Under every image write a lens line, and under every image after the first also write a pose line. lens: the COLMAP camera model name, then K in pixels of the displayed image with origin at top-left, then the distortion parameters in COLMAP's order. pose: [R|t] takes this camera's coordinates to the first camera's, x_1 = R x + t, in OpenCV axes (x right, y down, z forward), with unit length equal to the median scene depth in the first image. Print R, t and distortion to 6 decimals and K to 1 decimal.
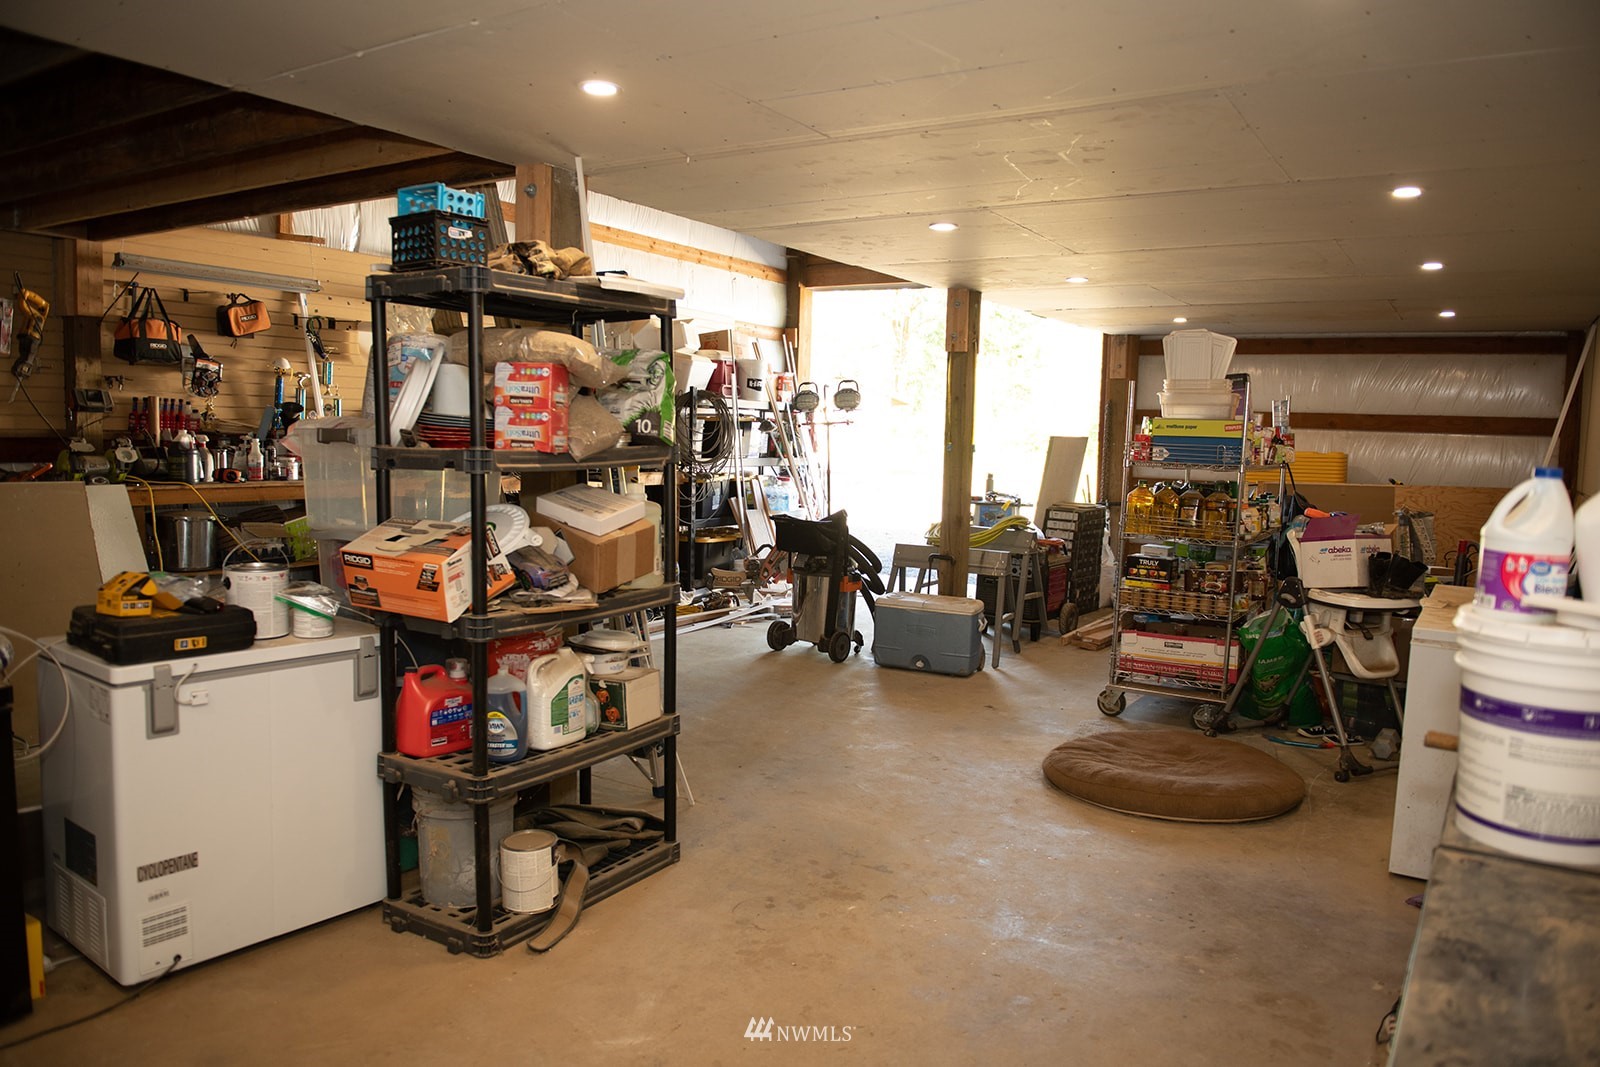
lens RADIAL K [[1057.9, 0, 800.0], [0, 1057.9, 533.5], [0, 0, 1]] dist [-0.047642, -0.000295]
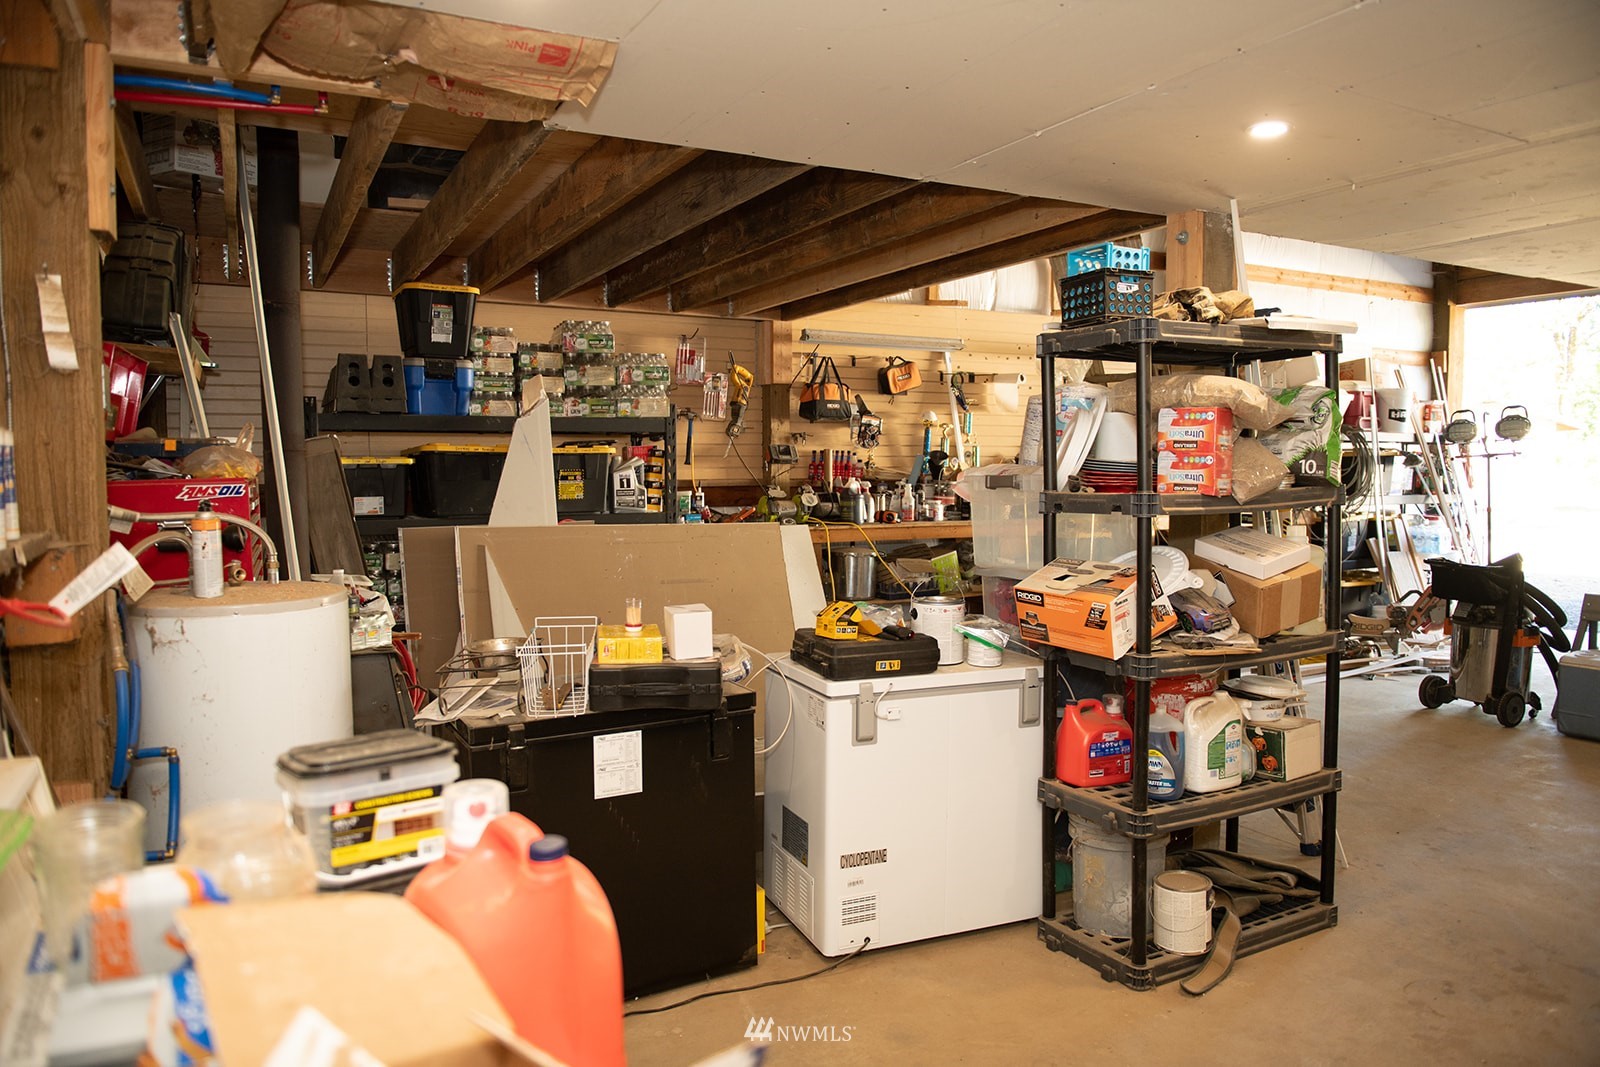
lens RADIAL K [[1057.9, 0, 800.0], [0, 1057.9, 533.5], [0, 0, 1]] dist [-0.047642, -0.000295]
pose [[0.873476, 0.003907, -0.486852, -0.087238], [-0.019982, 0.999413, -0.027831, -0.004596], [0.486457, 0.034038, 0.873041, -0.059109]]
